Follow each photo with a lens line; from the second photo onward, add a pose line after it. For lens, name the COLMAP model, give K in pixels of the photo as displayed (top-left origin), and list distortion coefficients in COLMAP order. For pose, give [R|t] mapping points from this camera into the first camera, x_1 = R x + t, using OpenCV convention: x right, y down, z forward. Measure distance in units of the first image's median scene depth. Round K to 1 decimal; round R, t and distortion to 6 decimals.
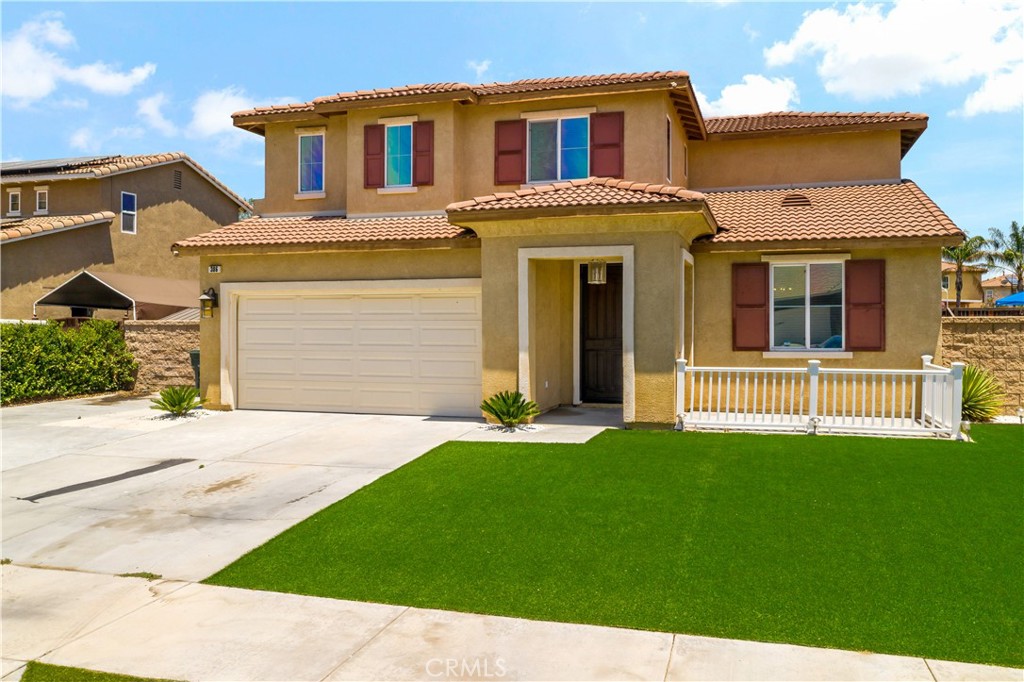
lens RADIAL K [[837.4, 0, 560.6], [0, 837.4, 423.7], [0, 0, 1]] dist [-0.002074, 0.002330]
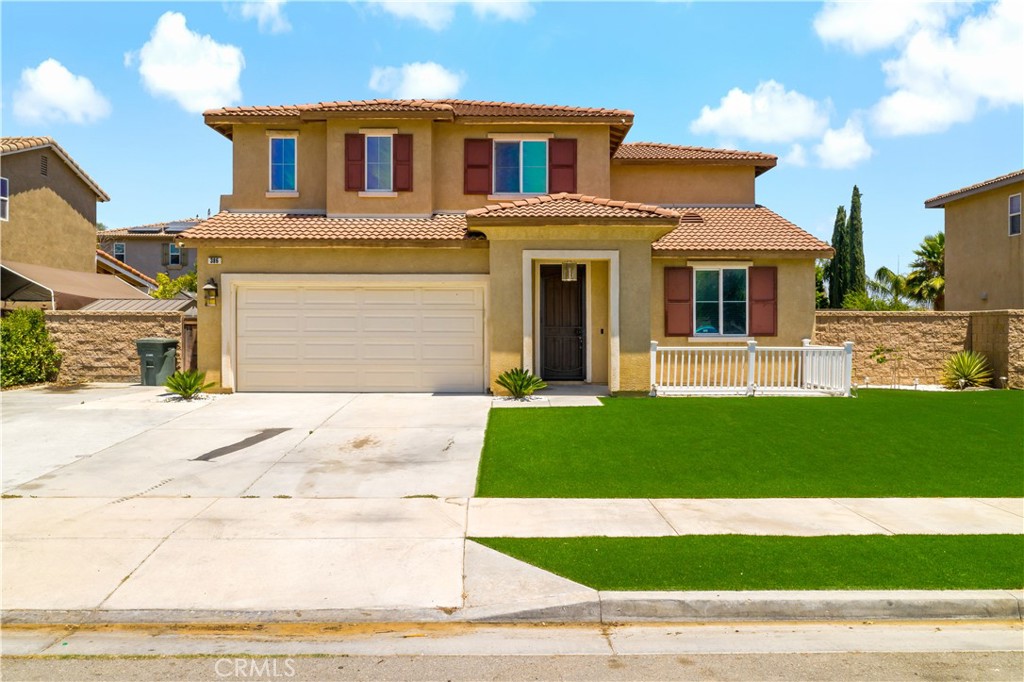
lens RADIAL K [[820.3, 0, 557.0], [0, 820.3, 442.3], [0, 0, 1]] dist [-0.003938, 0.001997]
pose [[0.952451, -0.039686, 0.302096, -0.325516], [0.033260, 0.999098, 0.026387, 0.033866], [-0.302871, -0.015084, 0.952912, -0.130198]]
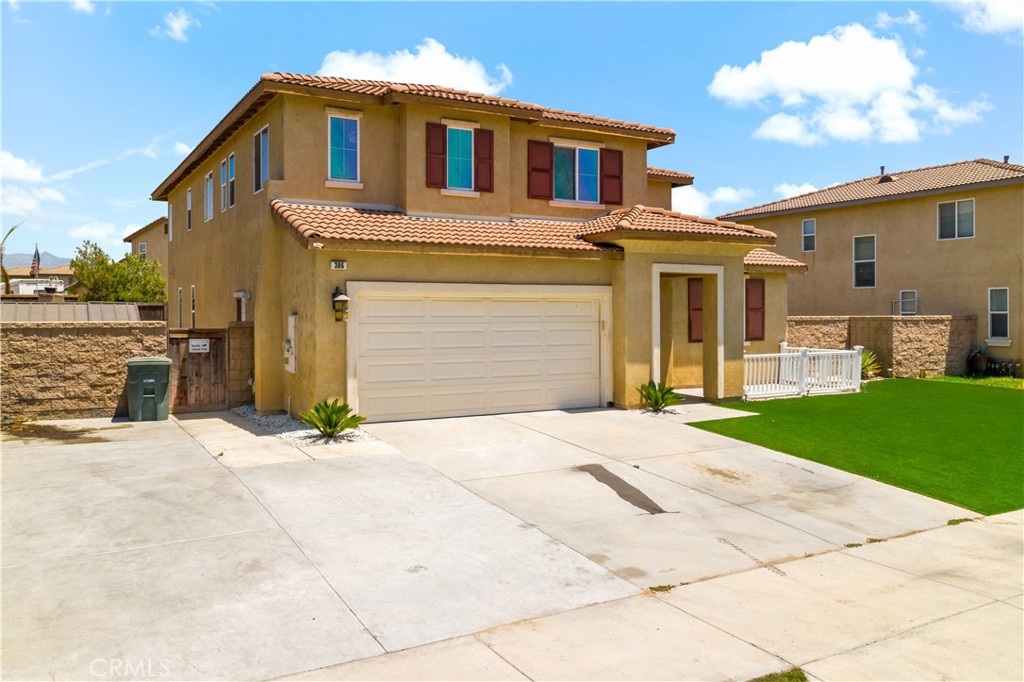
lens RADIAL K [[806.4, 0, 532.1], [0, 806.4, 417.4], [0, 0, 1]] dist [-0.000336, 0.000704]
pose [[0.686830, -0.093914, 0.720725, -0.900942], [0.085043, 0.995190, 0.048635, -0.051433], [-0.721825, 0.027888, 0.691513, 0.283940]]
